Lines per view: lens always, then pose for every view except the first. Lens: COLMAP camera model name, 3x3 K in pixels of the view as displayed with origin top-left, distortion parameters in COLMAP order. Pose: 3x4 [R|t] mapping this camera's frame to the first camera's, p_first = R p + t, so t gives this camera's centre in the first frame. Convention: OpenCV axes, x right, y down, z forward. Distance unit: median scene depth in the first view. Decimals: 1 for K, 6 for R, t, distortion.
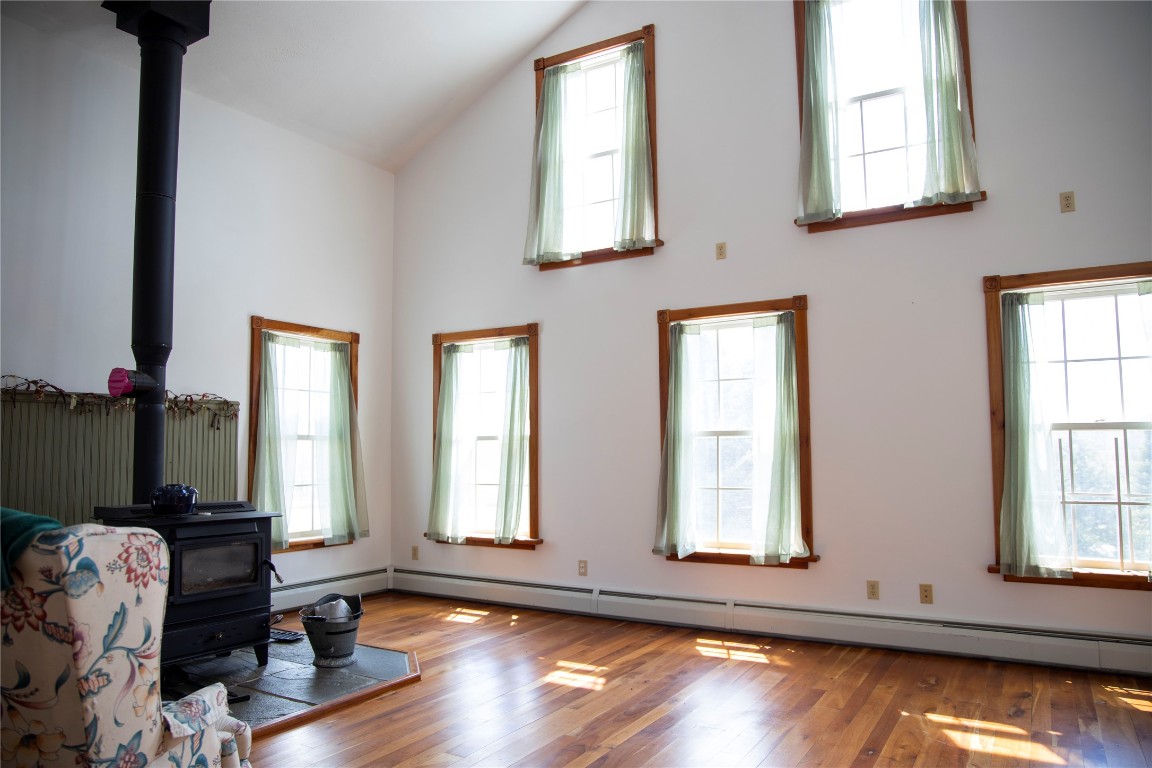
lens RADIAL K [[784.3, 0, 572.9], [0, 784.3, 384.2], [0, 0, 1]] dist [-0.059377, 0.023407]
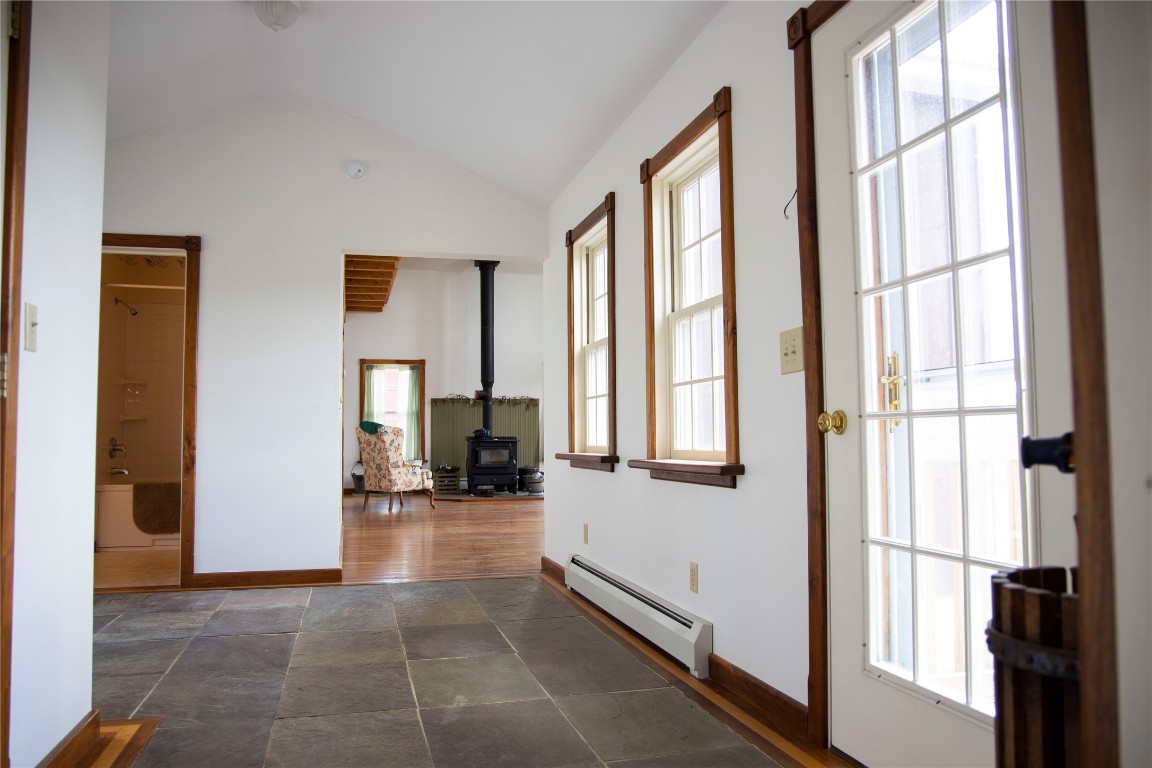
lens RADIAL K [[835.3, 0, 568.3], [0, 835.3, 378.5], [0, 0, 1]] dist [-0.013603, 0.000202]
pose [[0.722537, -0.047004, -0.689732, 2.769620], [0.061526, 0.998099, -0.003566, -0.048363], [0.688589, -0.039859, 0.724056, -1.566753]]
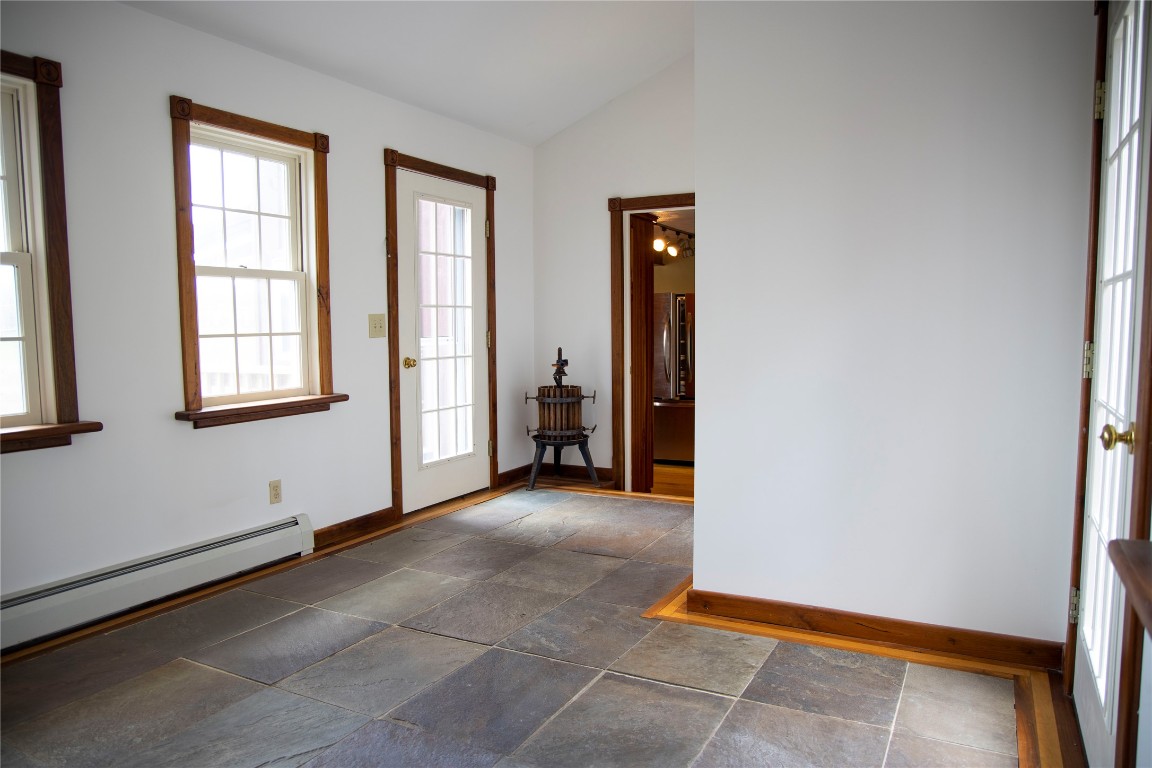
lens RADIAL K [[784.3, 0, 571.9], [0, 784.3, 390.5], [0, 0, 1]] dist [-0.059377, 0.023407]
pose [[-0.063026, -0.074965, 0.995192, -4.795167], [-0.075389, 0.994683, 0.070152, -0.148446], [-0.995160, -0.070605, -0.068342, 0.426764]]
